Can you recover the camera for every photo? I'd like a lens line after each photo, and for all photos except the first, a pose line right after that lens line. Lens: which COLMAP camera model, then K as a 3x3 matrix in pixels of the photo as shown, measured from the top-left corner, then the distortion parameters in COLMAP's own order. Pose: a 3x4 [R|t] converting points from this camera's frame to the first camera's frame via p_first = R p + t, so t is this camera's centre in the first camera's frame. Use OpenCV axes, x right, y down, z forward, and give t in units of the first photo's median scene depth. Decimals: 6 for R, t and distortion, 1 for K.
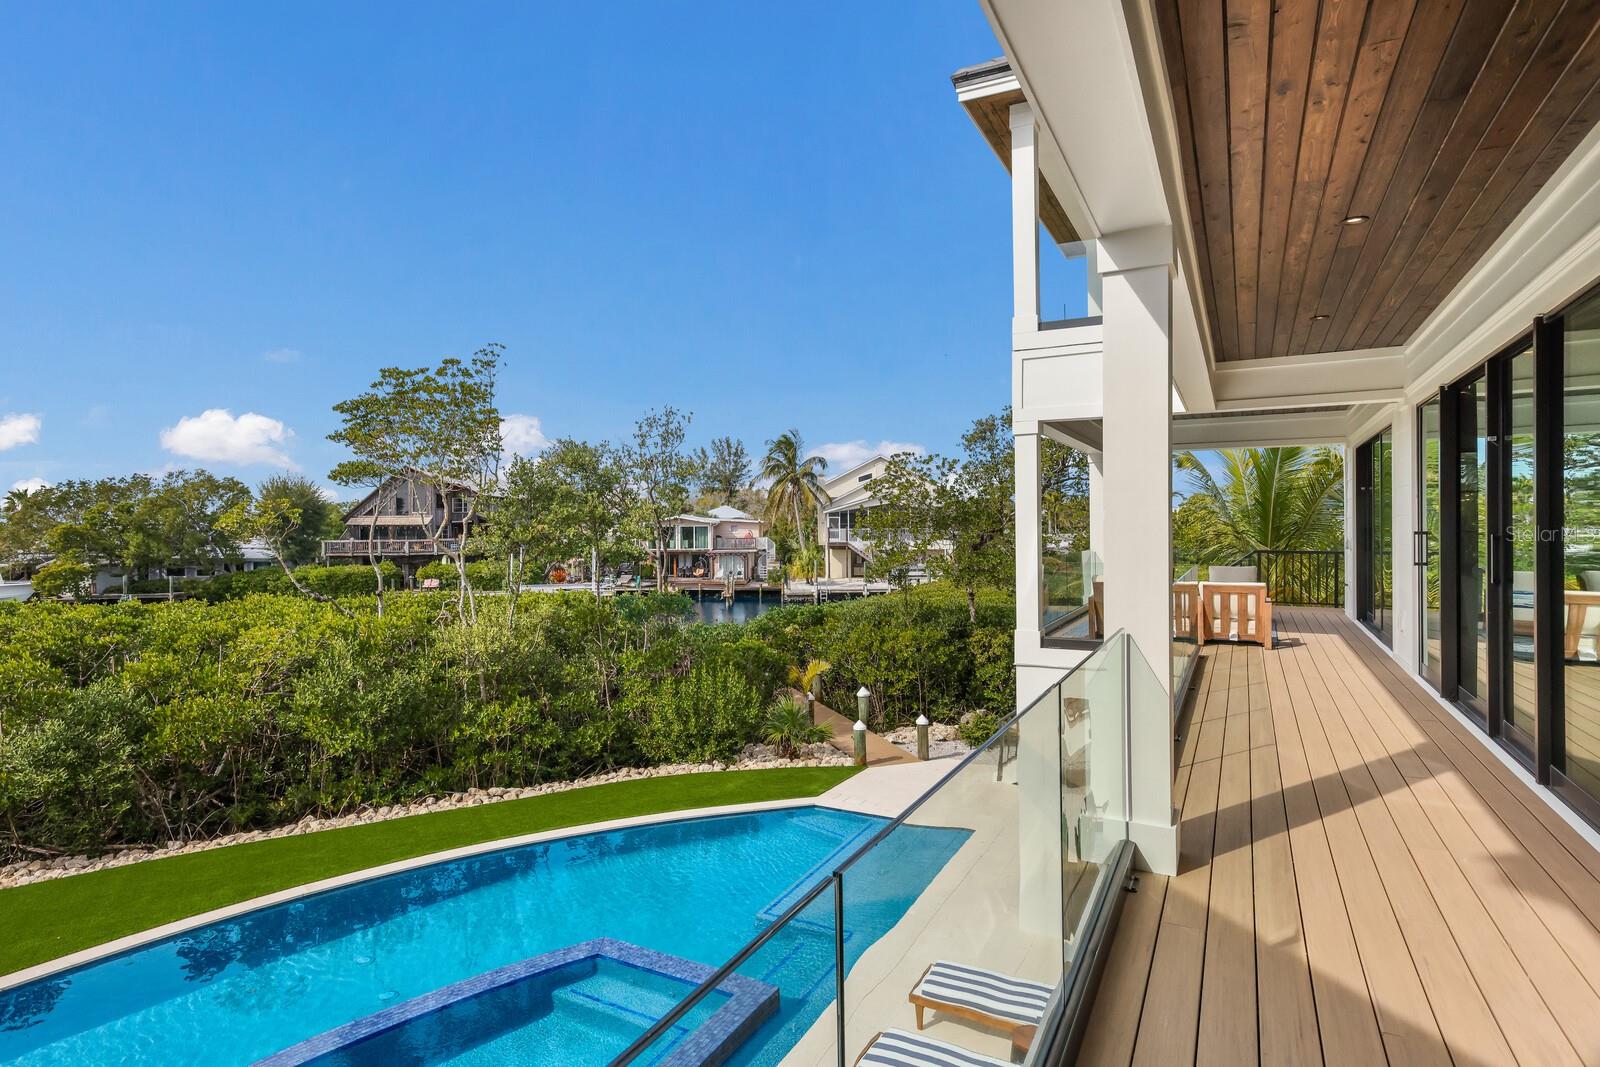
lens RADIAL K [[845.0, 0, 795.0], [0, 845.0, 526.5], [0, 0, 1]] dist [0.006085, 0.004913]
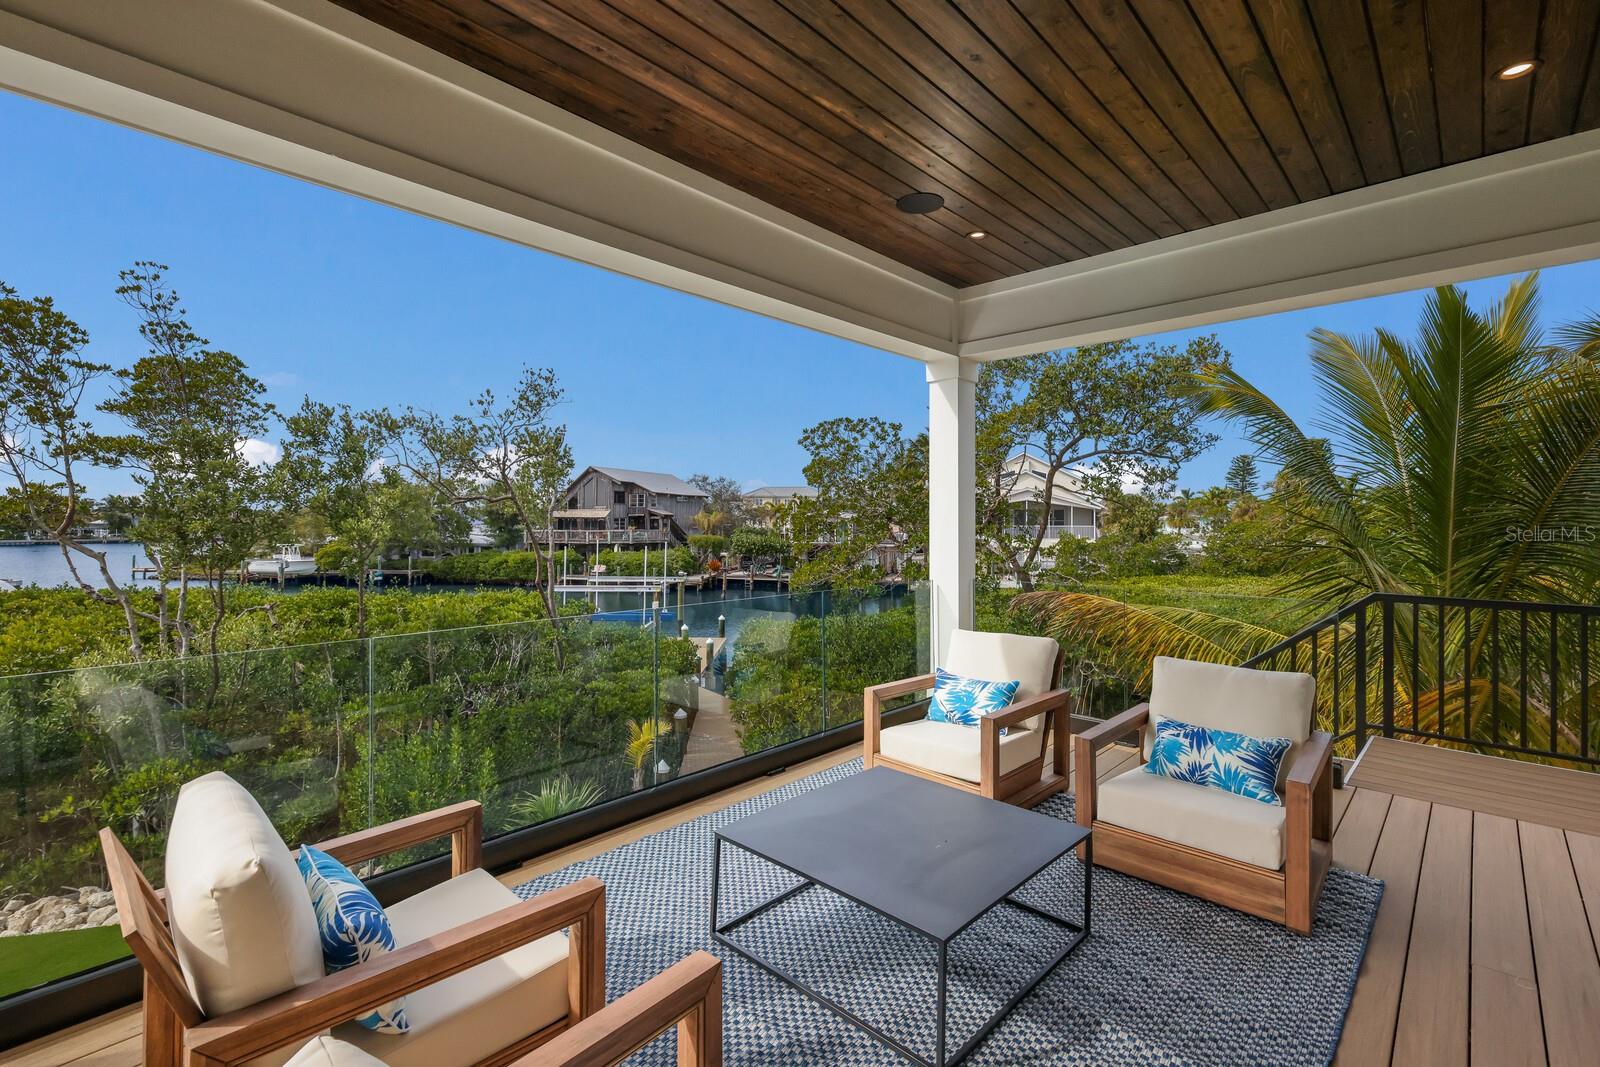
lens RADIAL K [[718.2, 0, 800.3], [0, 718.2, 529.1], [0, 0, 1]] dist [0.008913, -0.001301]
pose [[0.962750, 0.013956, -0.270032, 0.322415], [-0.011103, 0.999865, 0.012091, -0.002308], [0.270165, -0.008642, 0.962775, 0.513963]]
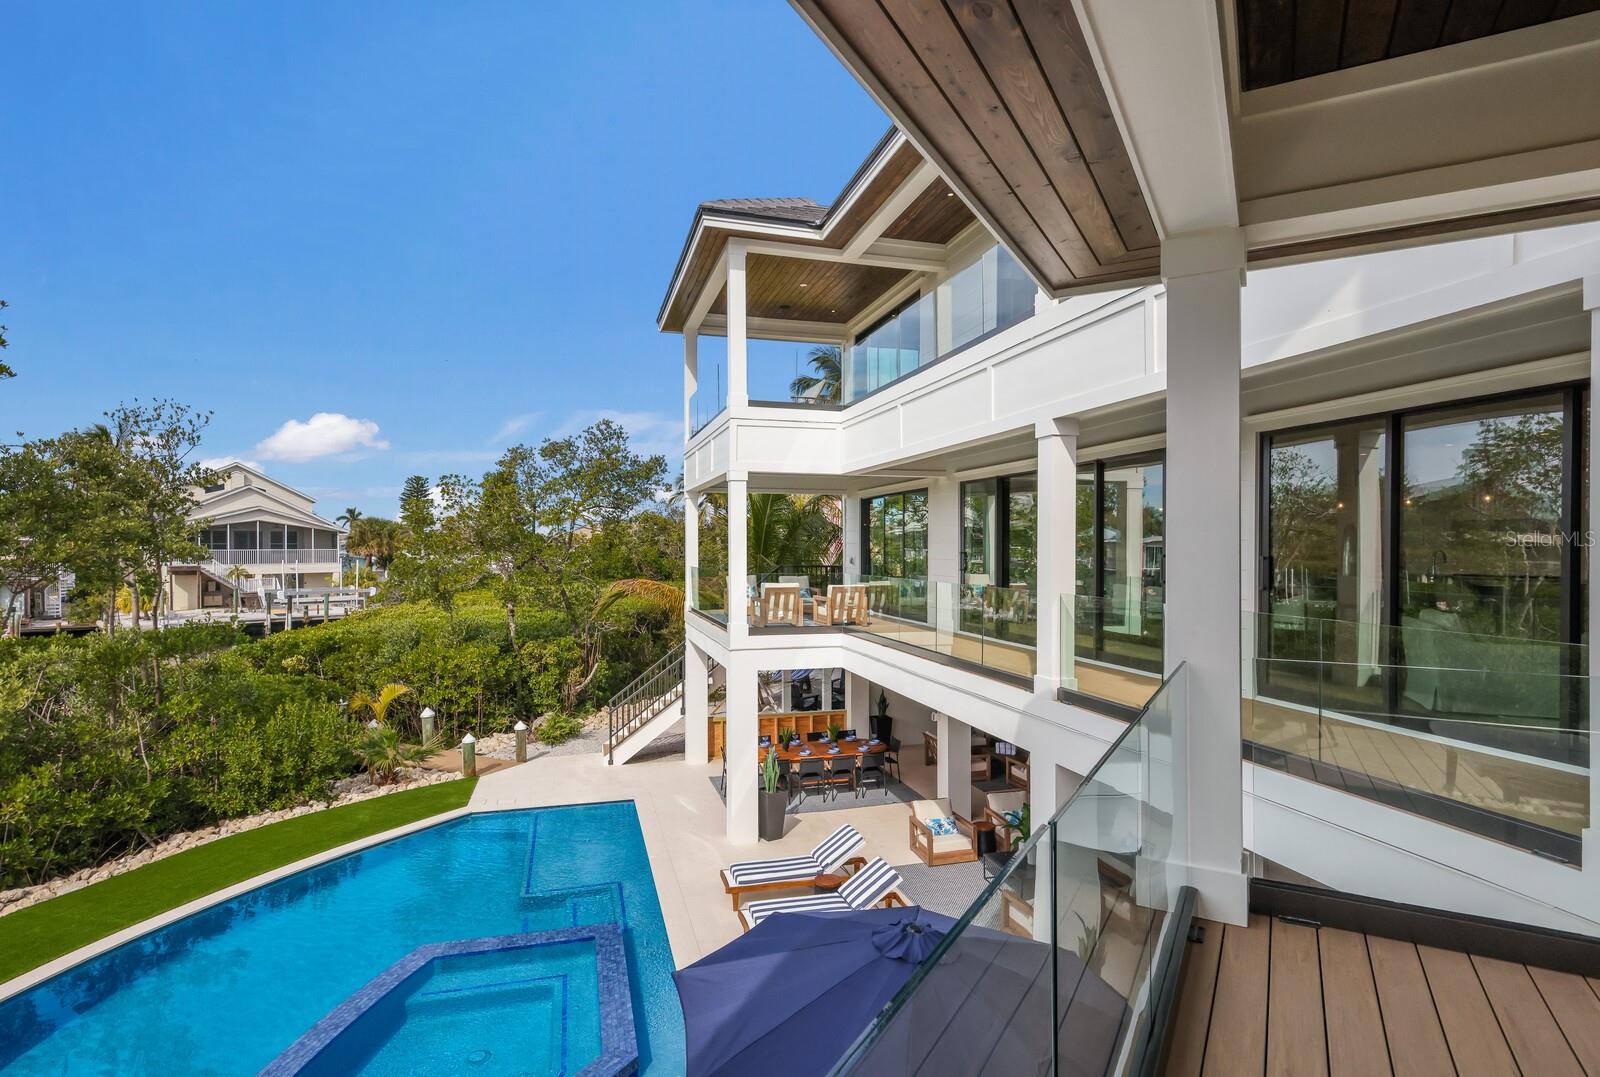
lens RADIAL K [[858.3, 0, 789.8], [0, 858.3, 554.2], [0, 0, 1]] dist [0.000718, -0.002043]
pose [[0.731475, -0.005071, 0.681849, -0.348396], [-0.001021, 0.999963, 0.008532, -0.001387], [-0.681868, -0.006937, 0.731443, -0.040531]]
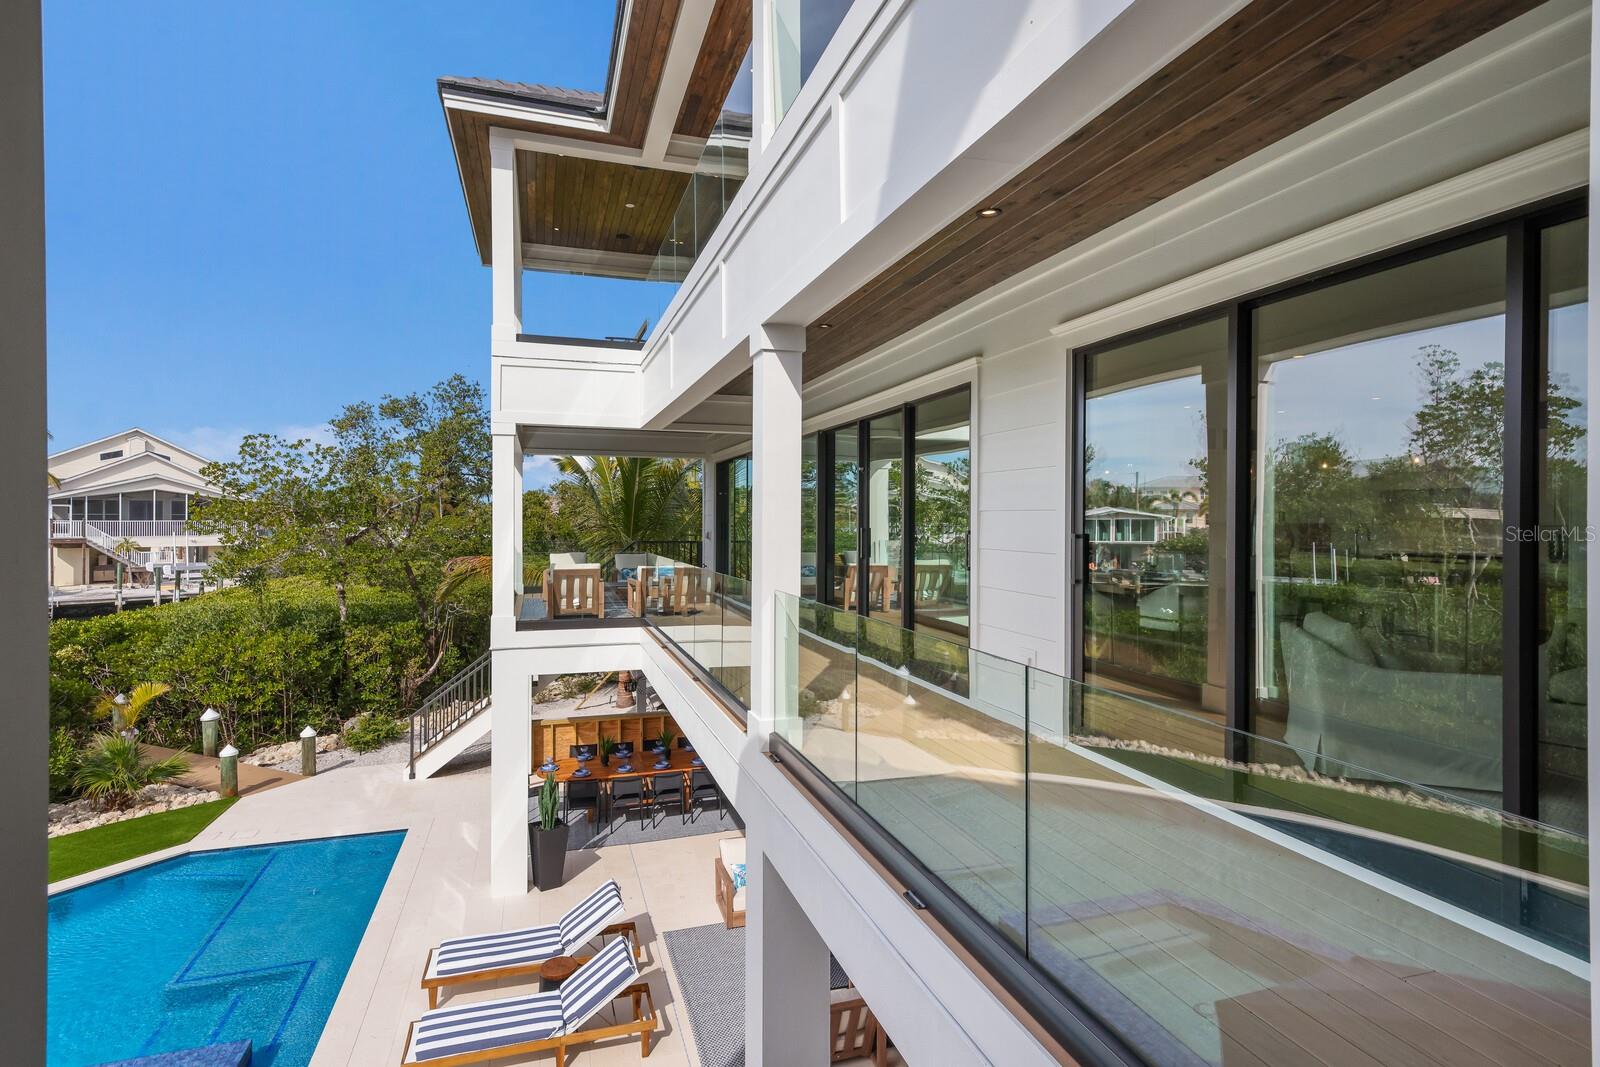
lens RADIAL K [[845.0, 0, 802.8], [0, 845.0, 517.7], [0, 0, 1]] dist [0.006085, 0.004913]
pose [[0.700006, 0.007554, 0.714097, -0.130446], [-0.006100, 0.999971, -0.004598, -0.000511], [-0.714111, -0.001138, 0.700031, -0.017198]]
